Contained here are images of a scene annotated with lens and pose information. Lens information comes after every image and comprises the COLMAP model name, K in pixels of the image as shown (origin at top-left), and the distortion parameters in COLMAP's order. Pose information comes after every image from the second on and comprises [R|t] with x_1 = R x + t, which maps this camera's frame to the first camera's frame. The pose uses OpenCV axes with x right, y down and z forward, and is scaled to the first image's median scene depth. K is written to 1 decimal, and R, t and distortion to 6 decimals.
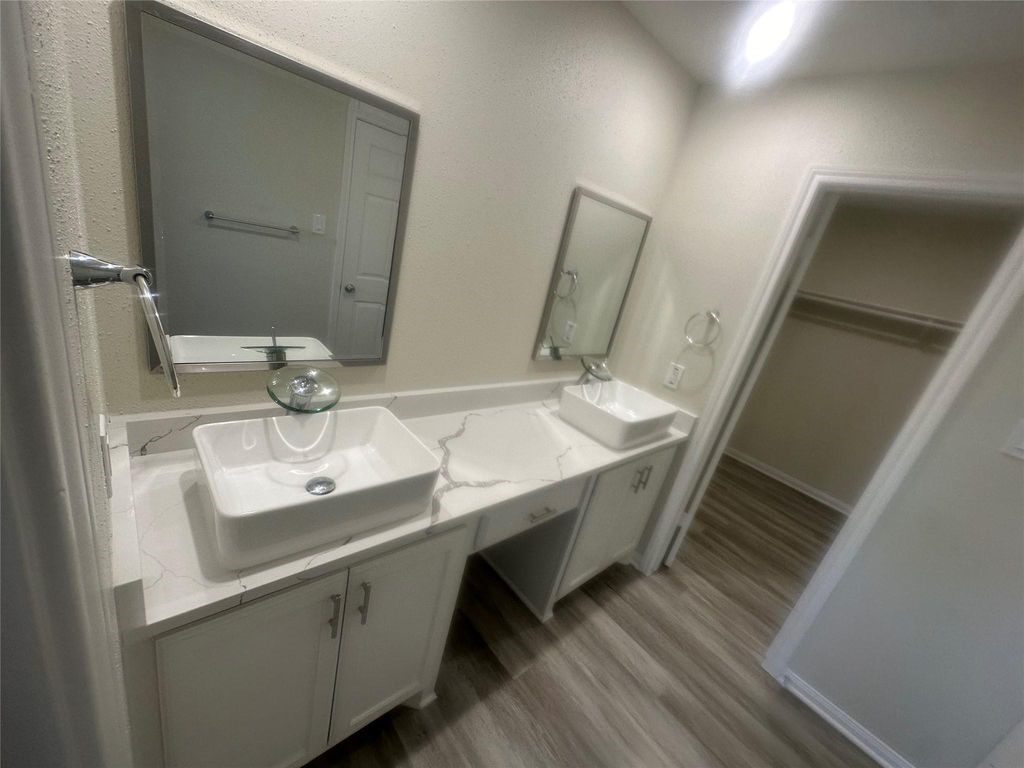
lens RADIAL K [[411.8, 0, 507.8], [0, 411.8, 382.3], [0, 0, 1]] dist [0.001884, 0.000224]
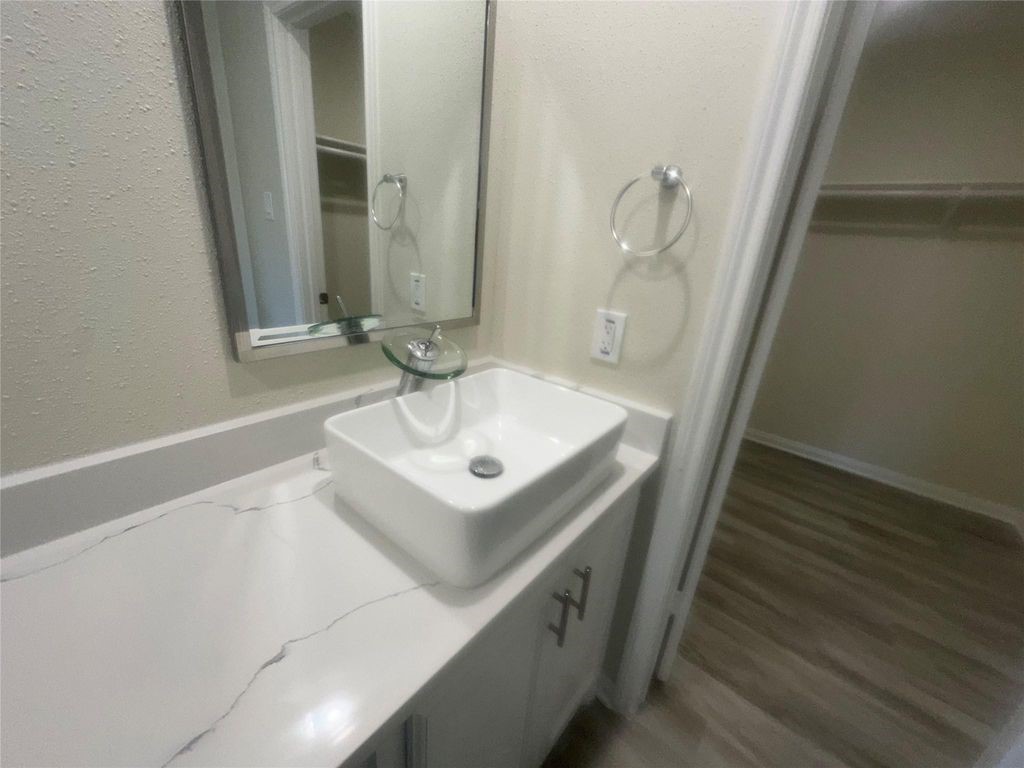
lens RADIAL K [[411.8, 0, 514.9], [0, 411.8, 387.8], [0, 0, 1]] dist [0.001884, 0.000224]
pose [[0.976541, -0.191271, 0.098908, 0.241360], [0.186929, 0.981021, 0.051539, -0.002425], [-0.106889, -0.031841, 0.993761, 0.542826]]
